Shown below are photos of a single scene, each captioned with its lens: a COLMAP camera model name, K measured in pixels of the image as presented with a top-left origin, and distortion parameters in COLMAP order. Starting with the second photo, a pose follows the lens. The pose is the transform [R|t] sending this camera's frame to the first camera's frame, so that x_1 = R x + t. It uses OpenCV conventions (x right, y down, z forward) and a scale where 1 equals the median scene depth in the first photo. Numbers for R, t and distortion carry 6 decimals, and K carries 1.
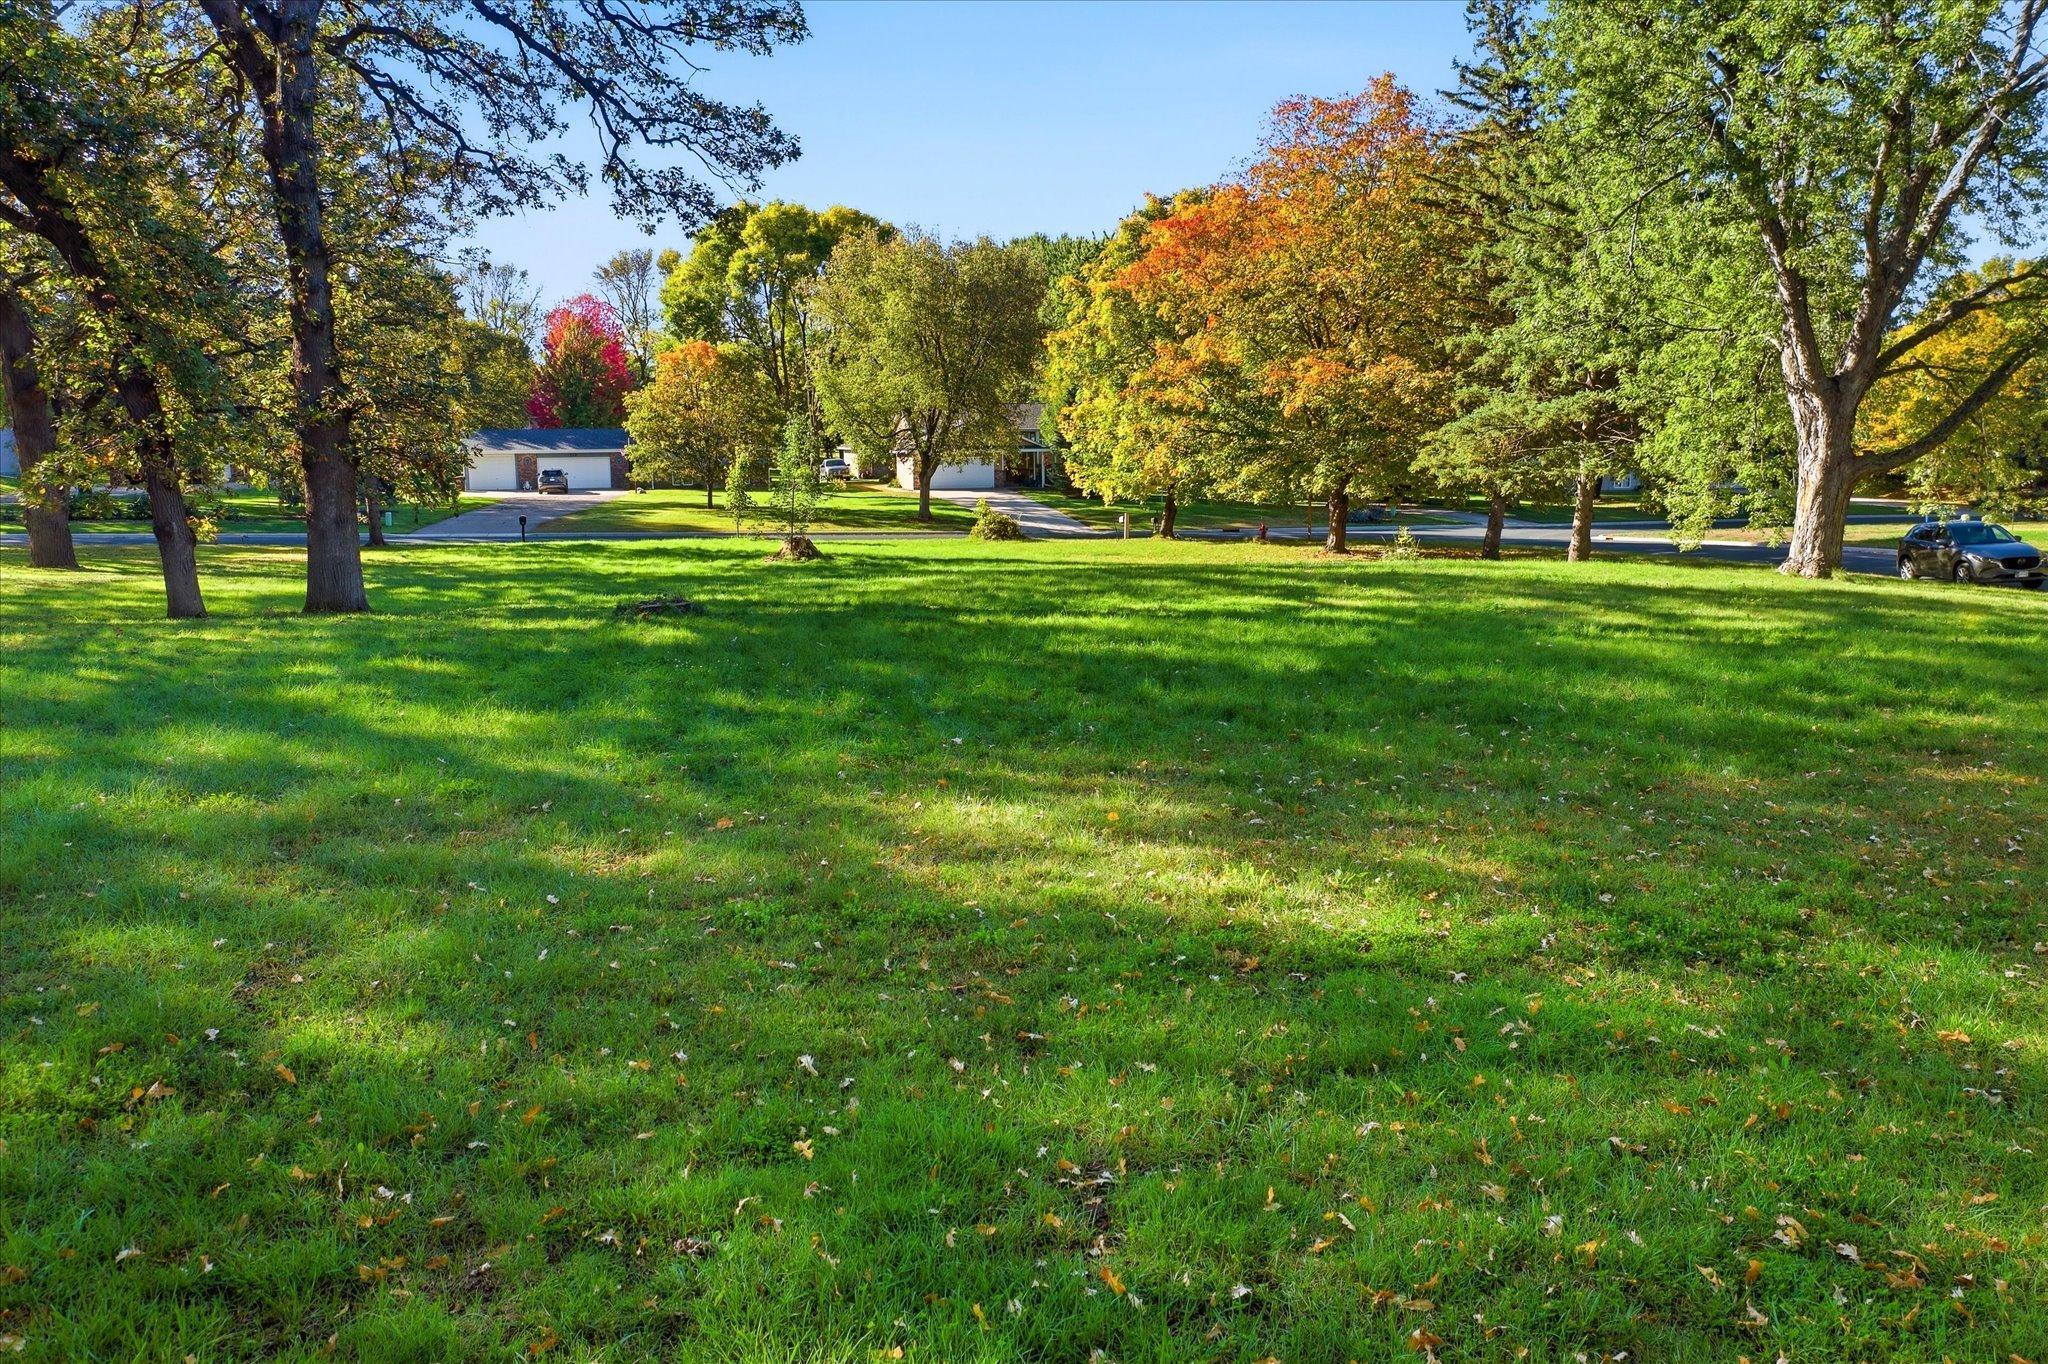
lens RADIAL K [[1618.8, 0, 1024.0], [0, 1618.8, 682.0], [0, 0, 1]] dist [0.001339, 0.003160]
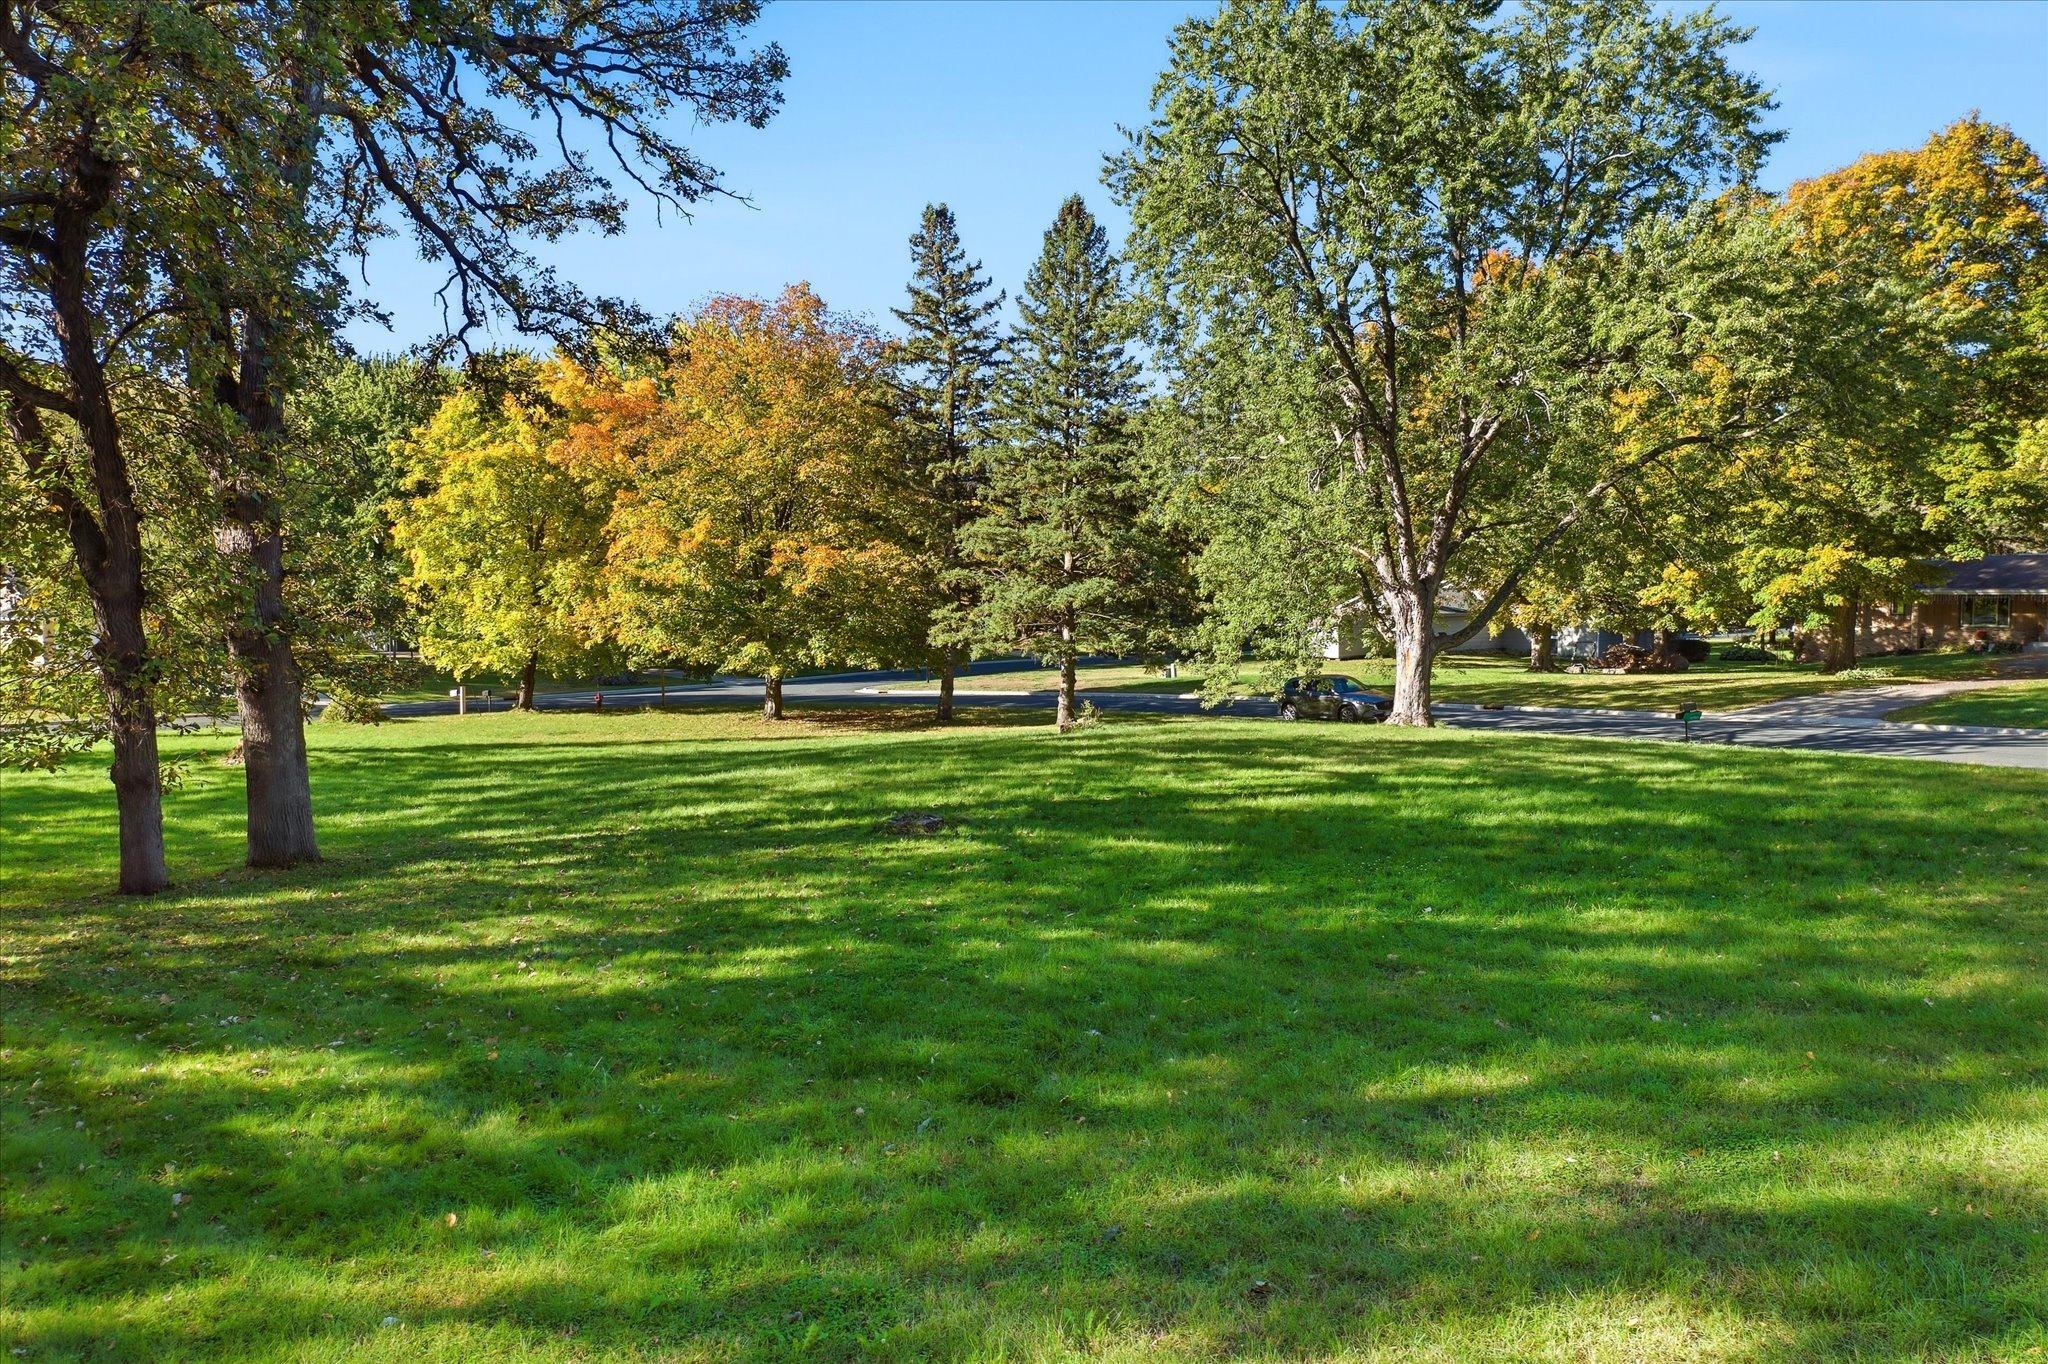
lens RADIAL K [[1618.8, 0, 1024.0], [0, 1618.8, 682.0], [0, 0, 1]] dist [0.001339, 0.003160]
pose [[0.811287, -0.035133, 0.583592, -0.387301], [0.087295, 0.994283, -0.061497, -0.032260], [-0.578095, 0.100836, 0.809715, 0.063899]]
